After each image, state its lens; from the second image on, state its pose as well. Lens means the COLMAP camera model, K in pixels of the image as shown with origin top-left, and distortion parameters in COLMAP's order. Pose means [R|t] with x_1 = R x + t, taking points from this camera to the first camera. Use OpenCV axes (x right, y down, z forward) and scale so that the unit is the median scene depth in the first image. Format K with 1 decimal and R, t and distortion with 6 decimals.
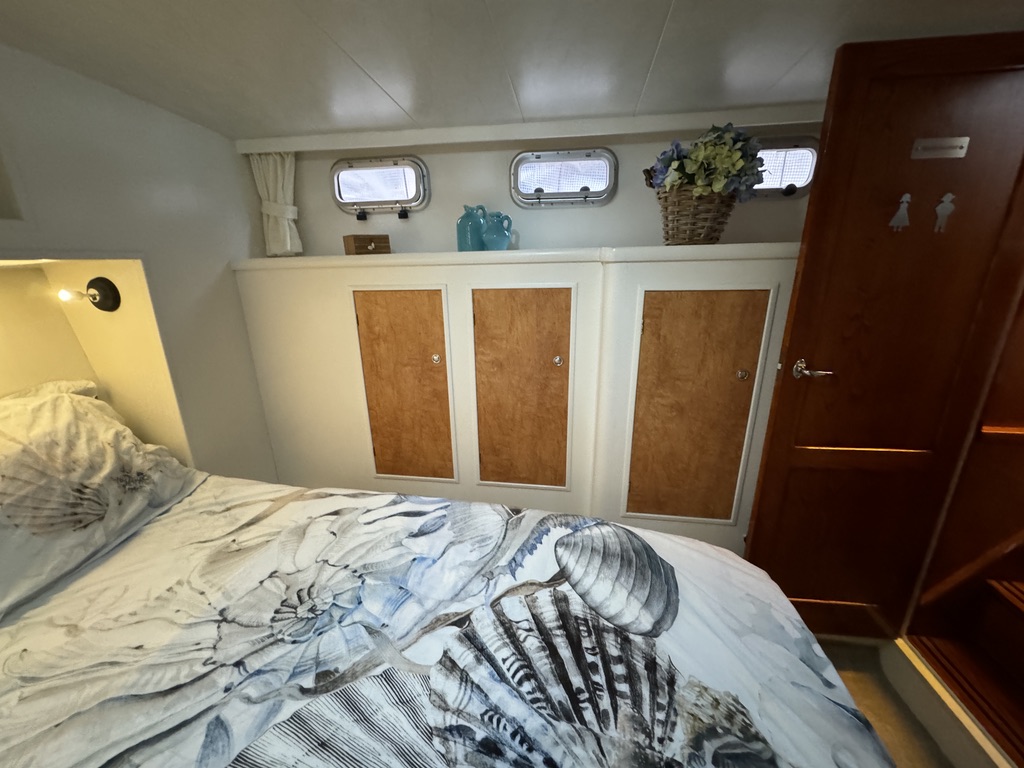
lens RADIAL K [[407.1, 0, 508.2], [0, 407.1, 382.0], [0, 0, 1]] dist [-0.004424, 0.000485]
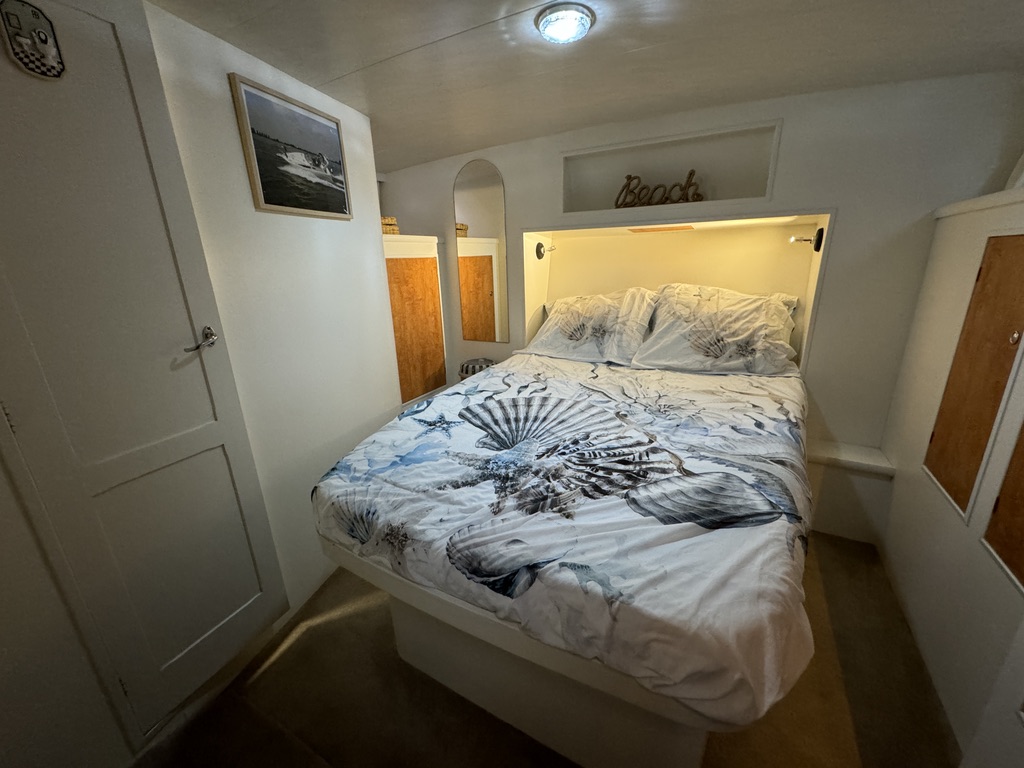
lens RADIAL K [[407.1, 0, 516.6], [0, 407.1, 381.2], [0, 0, 1]] dist [-0.004424, 0.000485]
pose [[-0.322107, 0.302833, -0.896961, 1.096090], [-0.239859, 0.890438, 0.386766, -0.080910], [0.915813, 0.339725, -0.214179, 0.615053]]
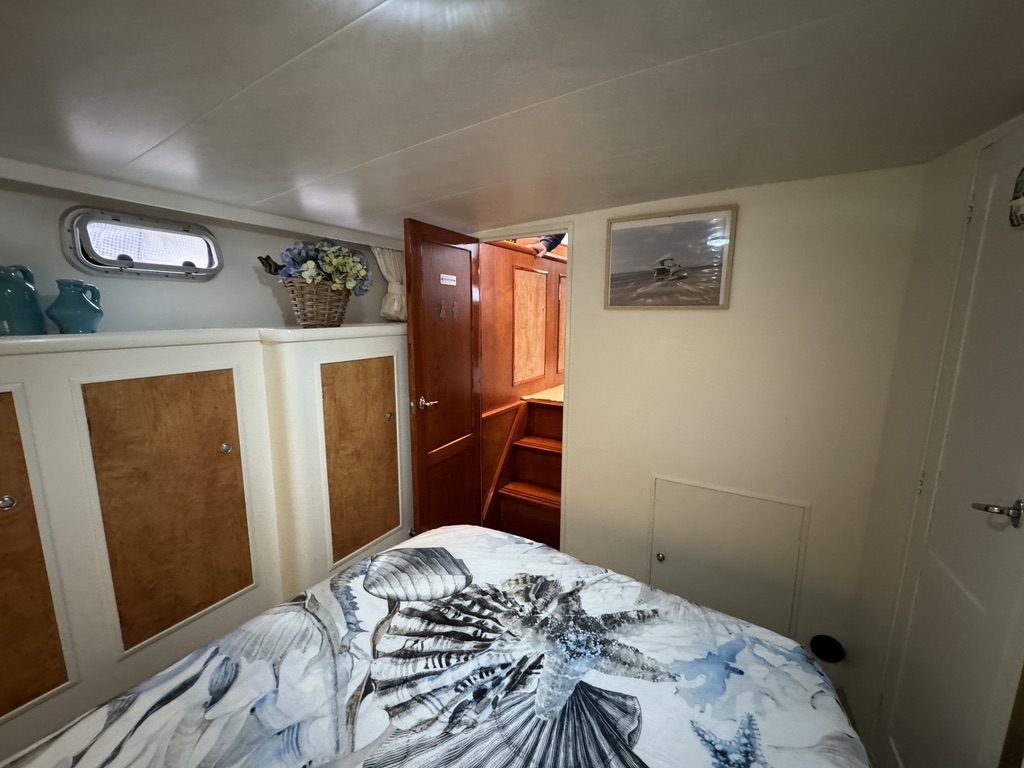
lens RADIAL K [[407.1, 0, 508.8], [0, 407.1, 380.4], [0, 0, 1]] dist [-0.004424, 0.000485]
pose [[0.375929, -0.129815, 0.917510, -0.653914], [0.261802, 0.964679, 0.029221, -0.084088], [-0.888897, 0.229221, 0.396637, 0.066805]]
